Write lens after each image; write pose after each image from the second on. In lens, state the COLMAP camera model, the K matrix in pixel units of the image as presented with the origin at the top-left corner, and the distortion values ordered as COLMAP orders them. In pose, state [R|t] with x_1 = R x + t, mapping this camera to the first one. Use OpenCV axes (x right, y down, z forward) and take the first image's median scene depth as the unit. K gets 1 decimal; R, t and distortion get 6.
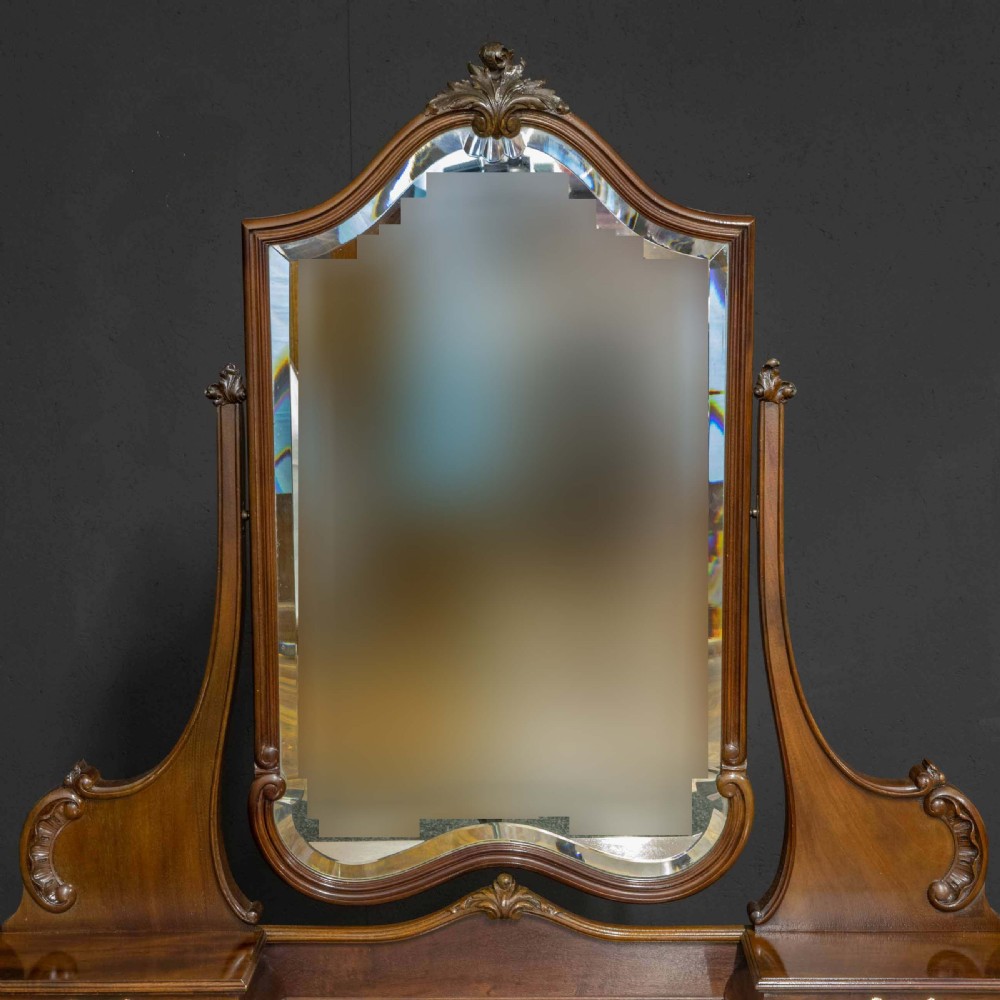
lens RADIAL K [[1995.8, 0, 500.0], [0, 1995.8, 500.0], [0, 0, 1]] dist [0.022618, 0.155977]
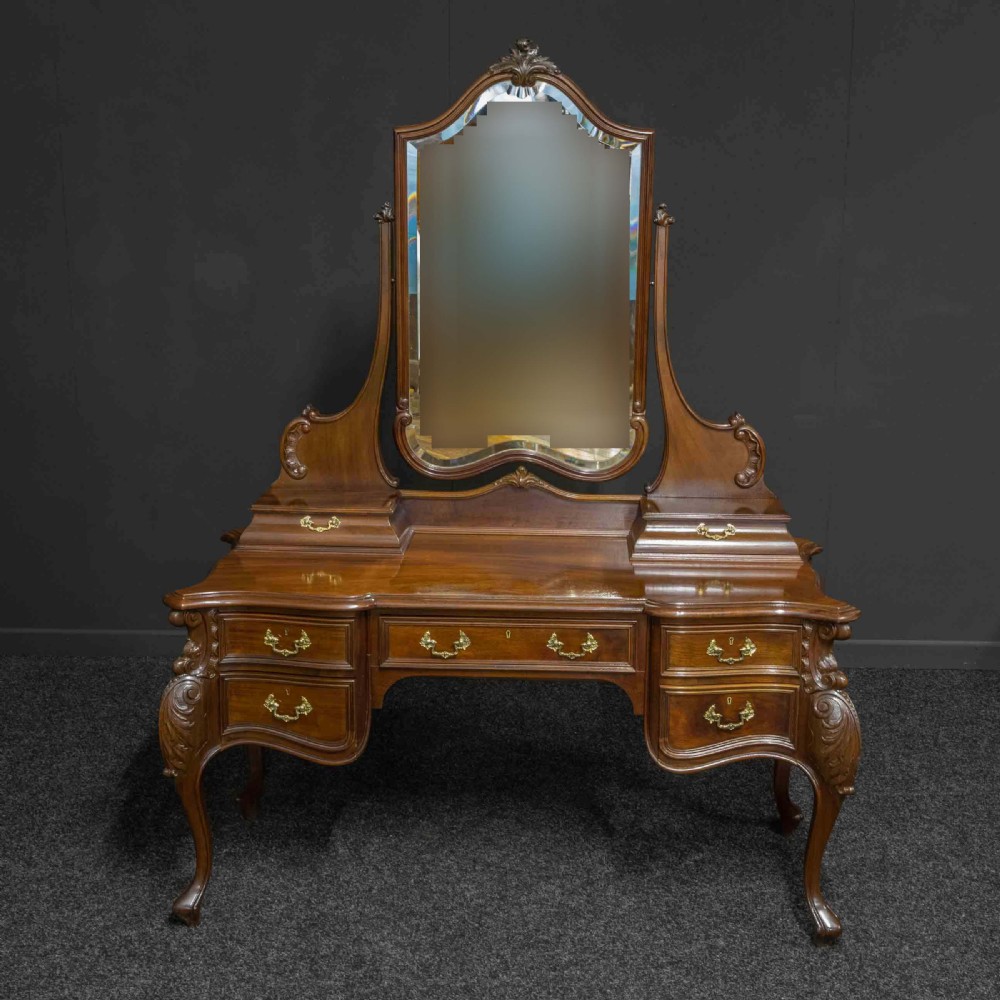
lens RADIAL K [[1457.2, 0, 500.0], [0, 1457.2, 500.0], [0, 0, 1]] dist [-0.056011, 0.169609]
pose [[0.998911, 0.023041, -0.040563, 0.040699], [-0.017935, 0.992365, 0.122024, 0.045582], [0.043065, -0.121164, 0.991698, -0.443208]]
